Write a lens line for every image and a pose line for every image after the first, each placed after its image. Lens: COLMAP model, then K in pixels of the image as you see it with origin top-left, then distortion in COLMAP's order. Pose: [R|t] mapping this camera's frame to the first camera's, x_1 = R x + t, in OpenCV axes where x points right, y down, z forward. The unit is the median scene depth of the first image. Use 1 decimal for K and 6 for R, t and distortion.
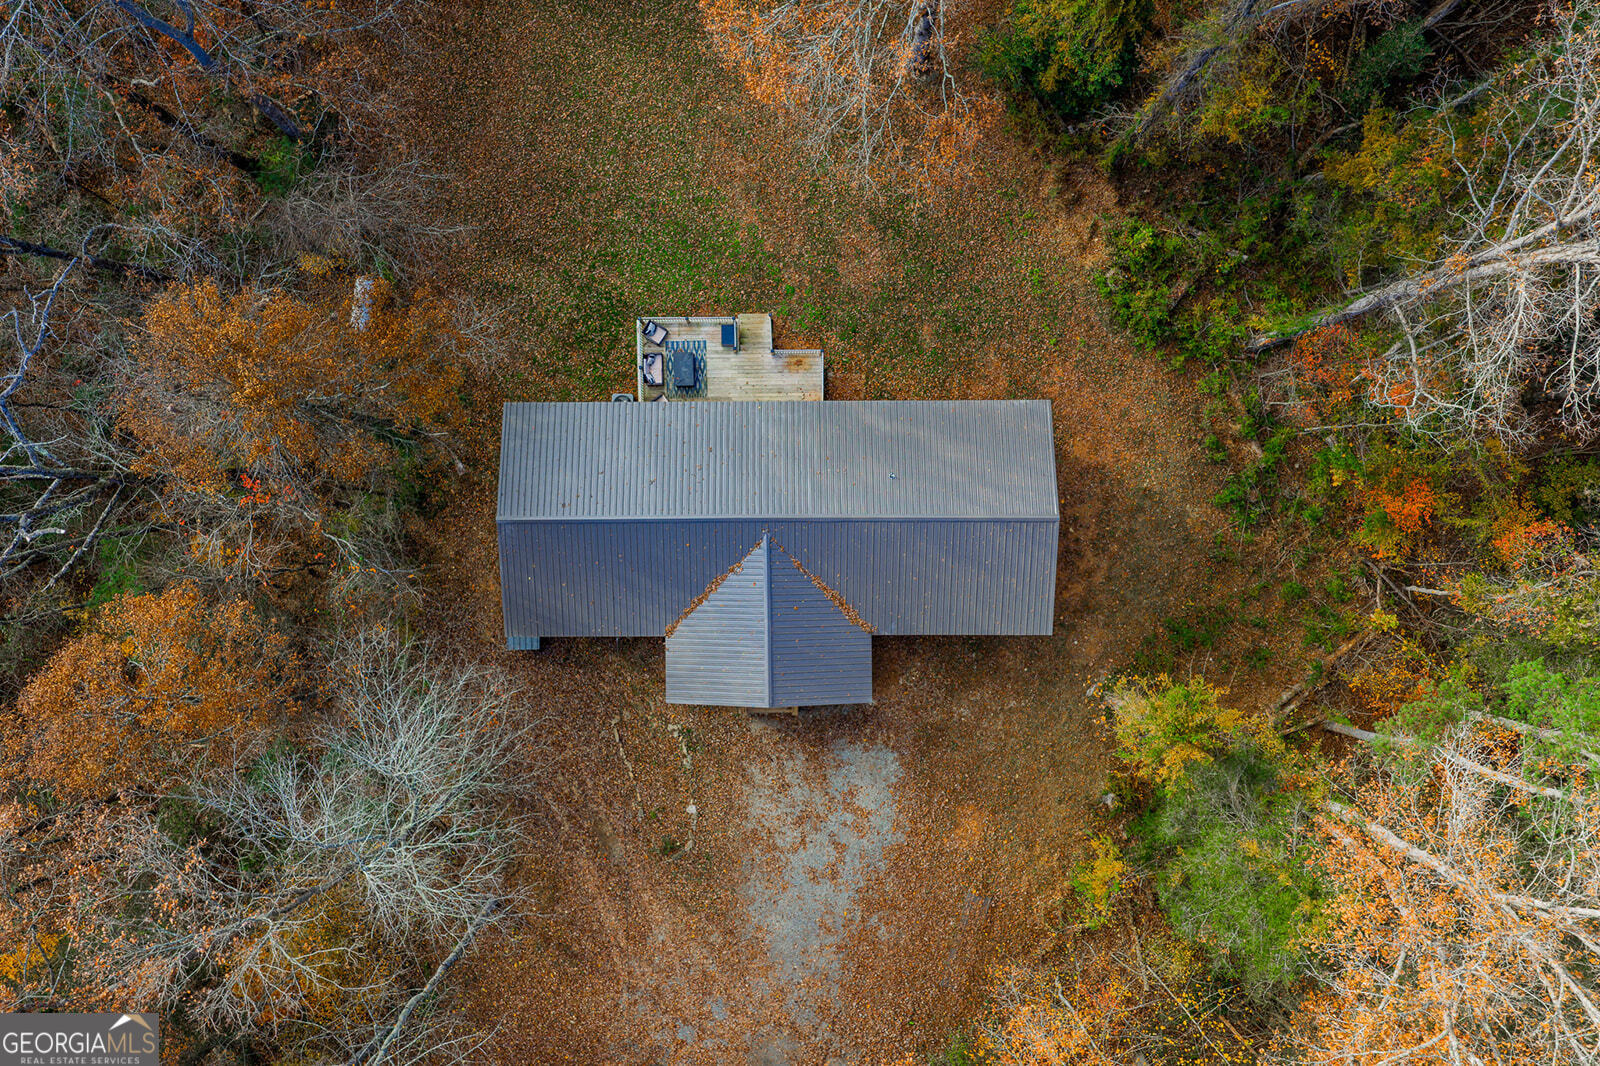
lens RADIAL K [[1329.0, 0, 801.4], [0, 1329.0, 534.0], [0, 0, 1]] dist [0.017769, -0.009763]
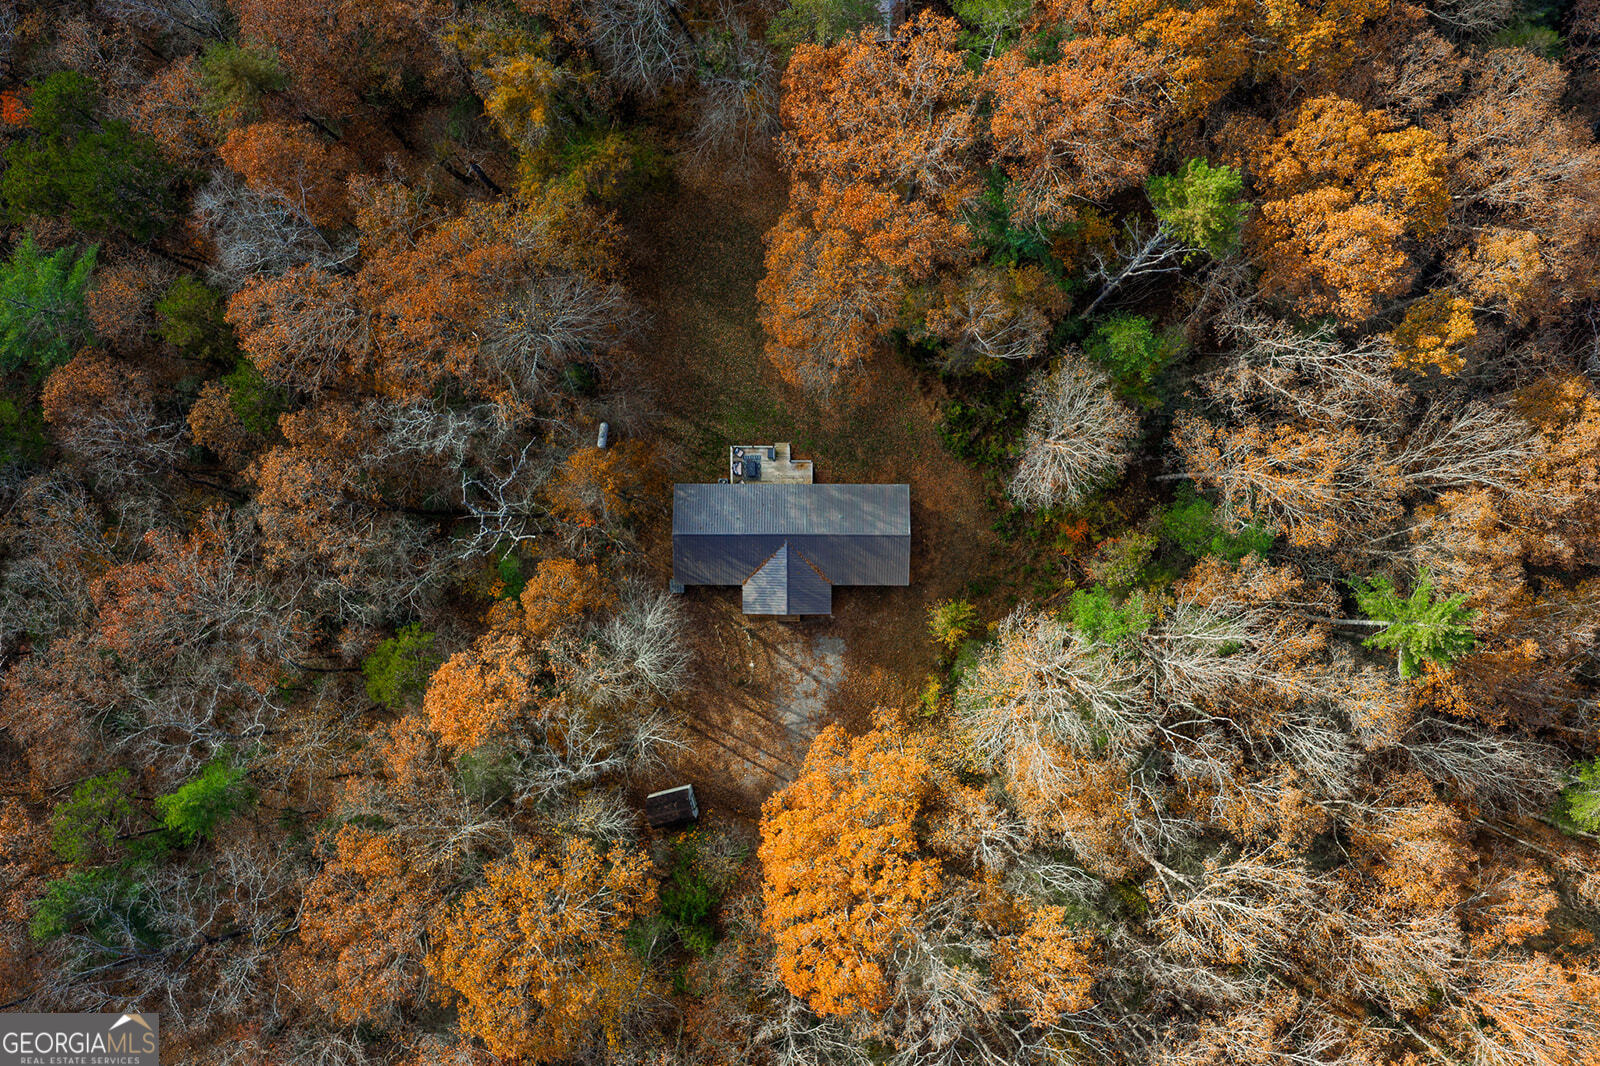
lens RADIAL K [[1329.0, 0, 801.5], [0, 1329.0, 534.1], [0, 0, 1]] dist [0.017769, -0.009763]
pose [[0.999931, 0.009772, -0.006534, 0.013124], [-0.009835, 0.999905, -0.009634, 0.009500], [0.006439, 0.009697, 0.999932, -1.249167]]
